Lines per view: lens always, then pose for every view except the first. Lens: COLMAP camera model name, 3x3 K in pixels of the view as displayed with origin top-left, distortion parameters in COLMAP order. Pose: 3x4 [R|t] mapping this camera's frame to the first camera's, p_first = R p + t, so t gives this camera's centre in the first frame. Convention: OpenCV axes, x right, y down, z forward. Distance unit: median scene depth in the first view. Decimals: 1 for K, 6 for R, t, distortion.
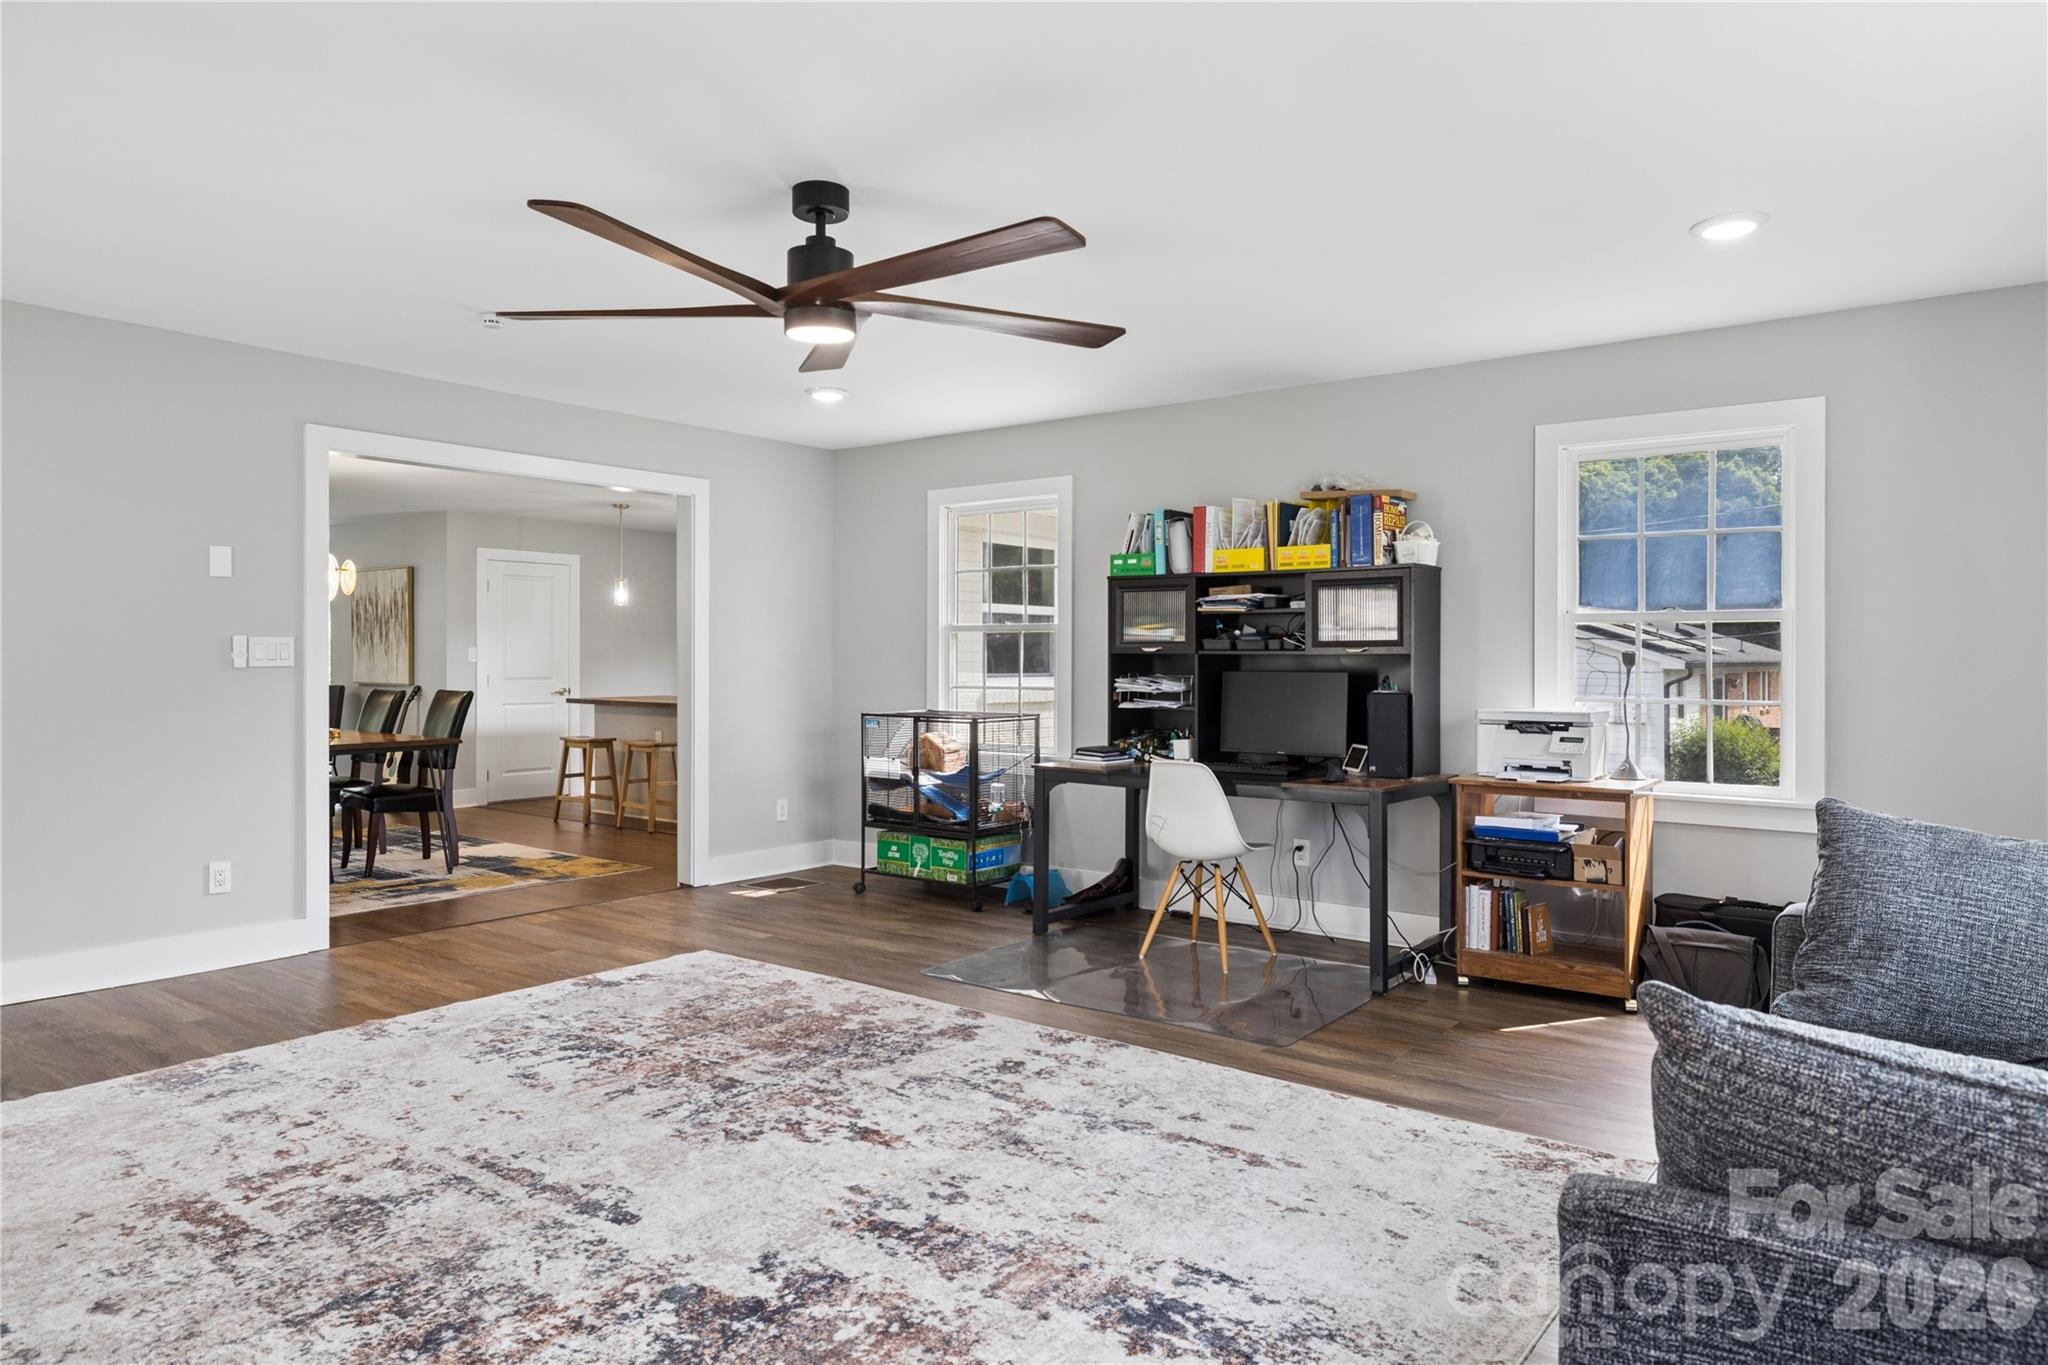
lens RADIAL K [[1264.0, 0, 1024.7], [0, 1264.0, 673.1], [0, 0, 1]] dist [-0.001146, 0.000683]
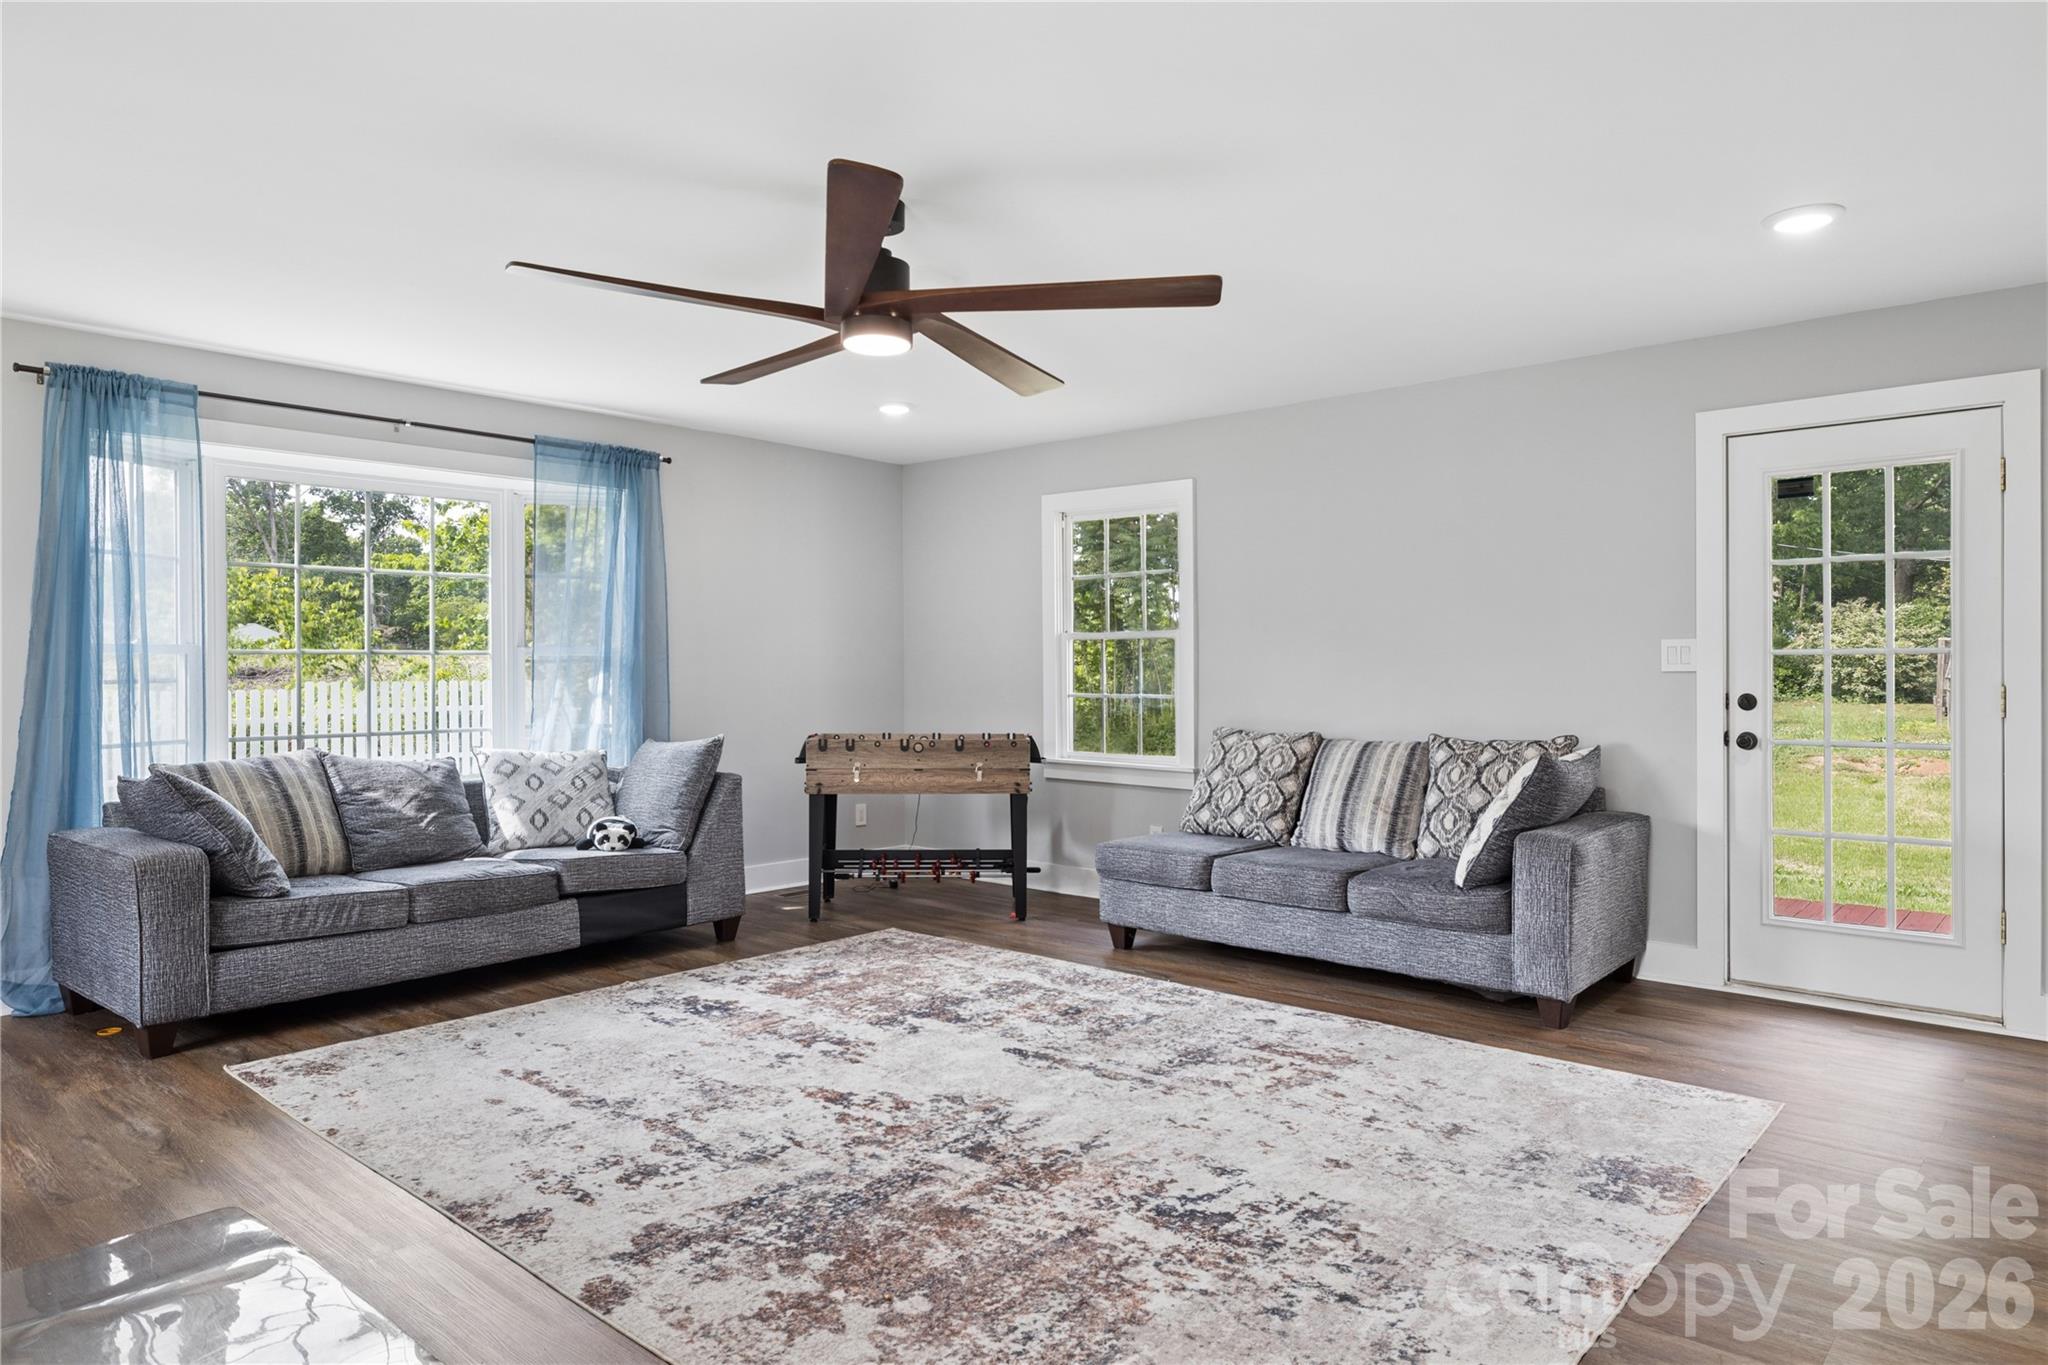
lens RADIAL K [[1264.0, 0, 1027.2], [0, 1264.0, 671.2], [0, 0, 1]] dist [-0.001146, 0.000683]
pose [[-0.997890, -0.000943, 0.064919, -0.340010], [-0.000203, 0.999935, 0.011410, -0.020917], [-0.064926, 0.011373, -0.997825, 1.958042]]
